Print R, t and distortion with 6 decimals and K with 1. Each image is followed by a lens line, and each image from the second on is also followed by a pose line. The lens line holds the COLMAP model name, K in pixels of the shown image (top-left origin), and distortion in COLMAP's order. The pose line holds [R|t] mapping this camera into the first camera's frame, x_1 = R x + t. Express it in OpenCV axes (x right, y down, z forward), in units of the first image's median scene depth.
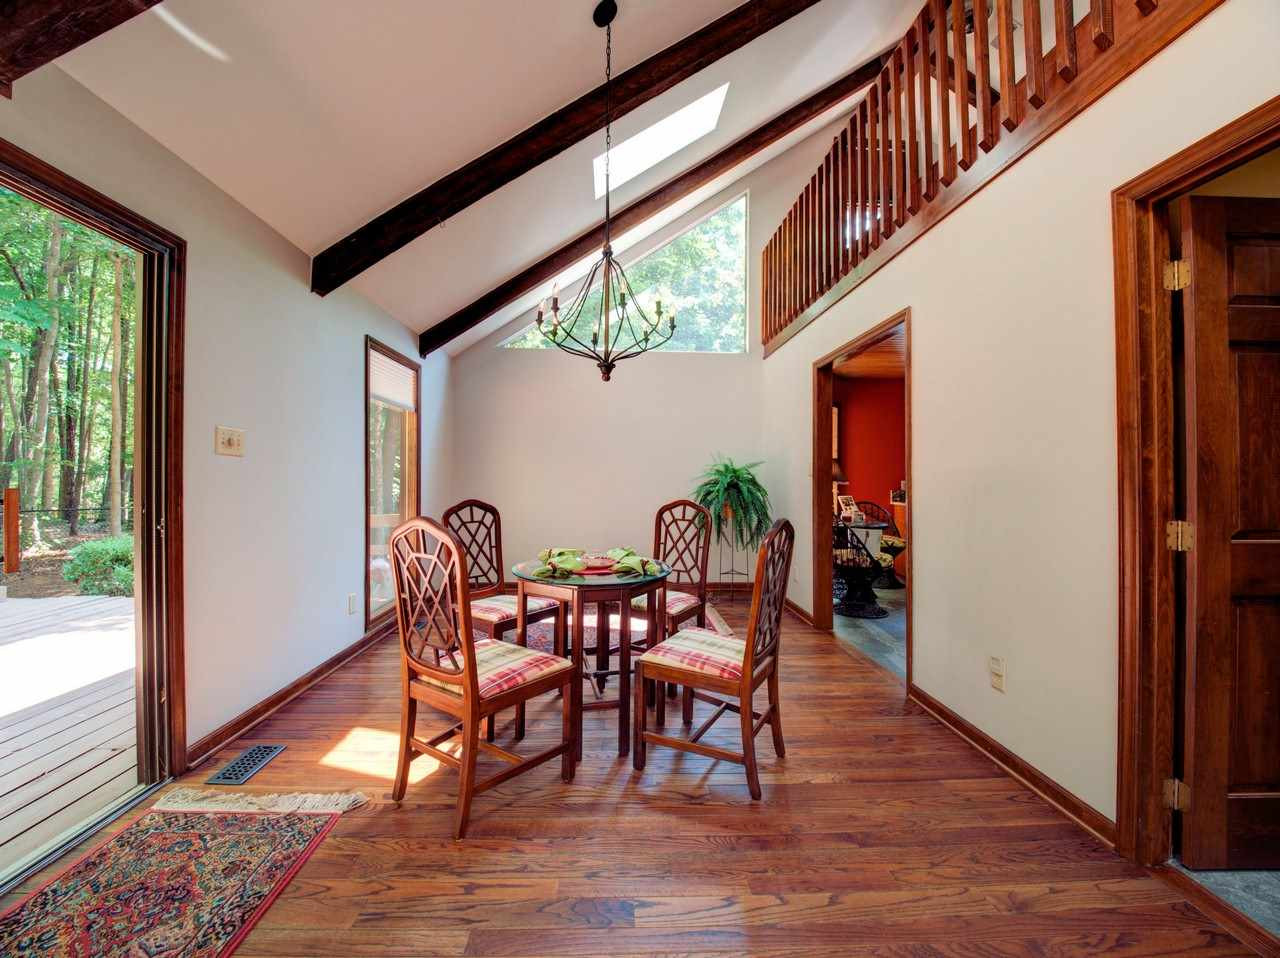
lens RADIAL K [[516.9, 0, 640.6], [0, 516.9, 472.3], [0, 0, 1]] dist [0.002312, -0.015087]
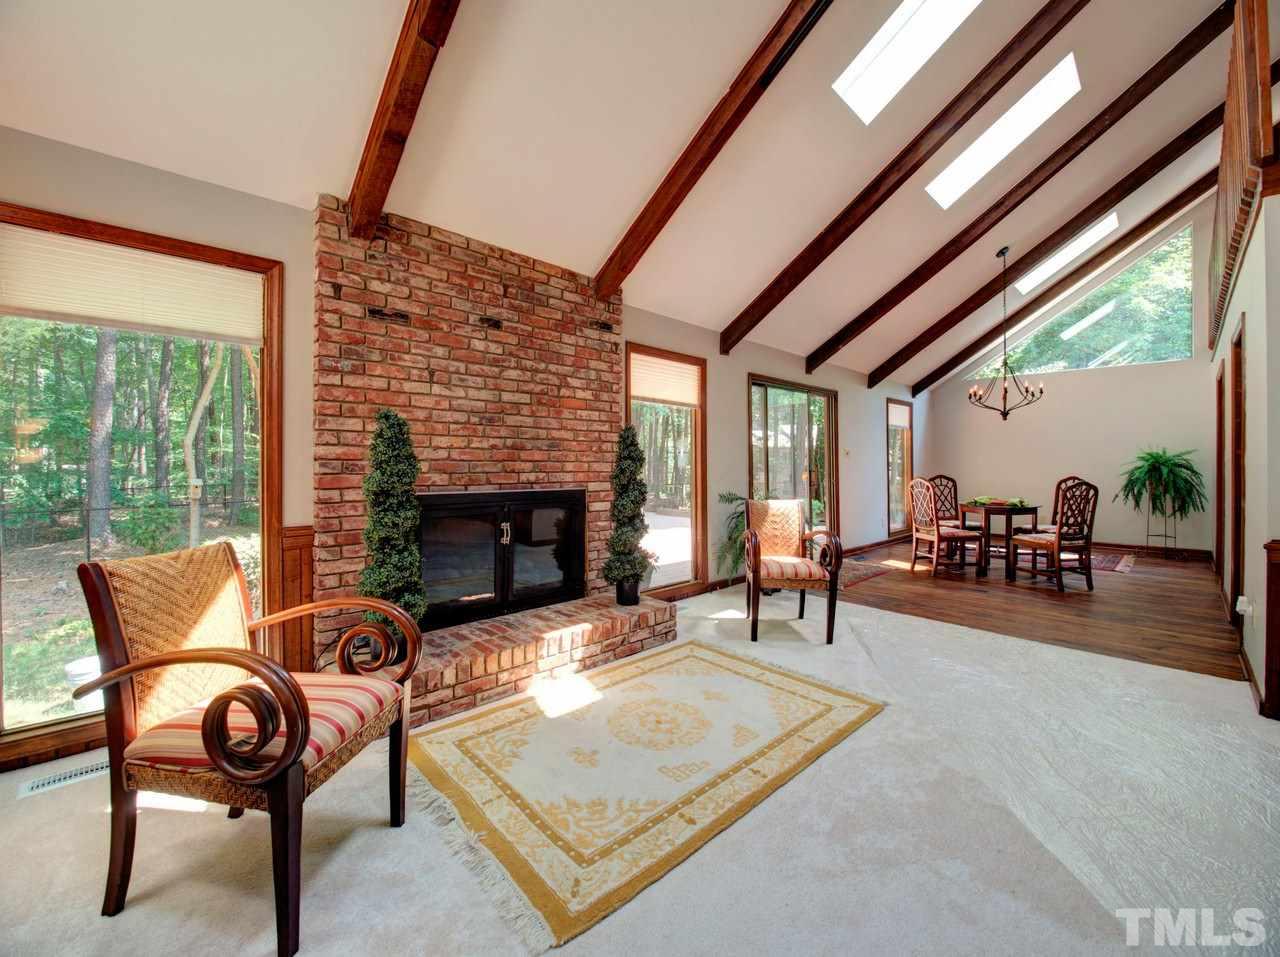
lens RADIAL K [[516.9, 0, 640.6], [0, 516.9, 471.8], [0, 0, 1]] dist [0.002312, -0.015087]
pose [[0.647534, 0.000868, -0.762036, 0.420688], [0.017434, 0.999721, 0.015952, -0.013208], [0.761837, -0.023615, 0.647338, -1.127617]]
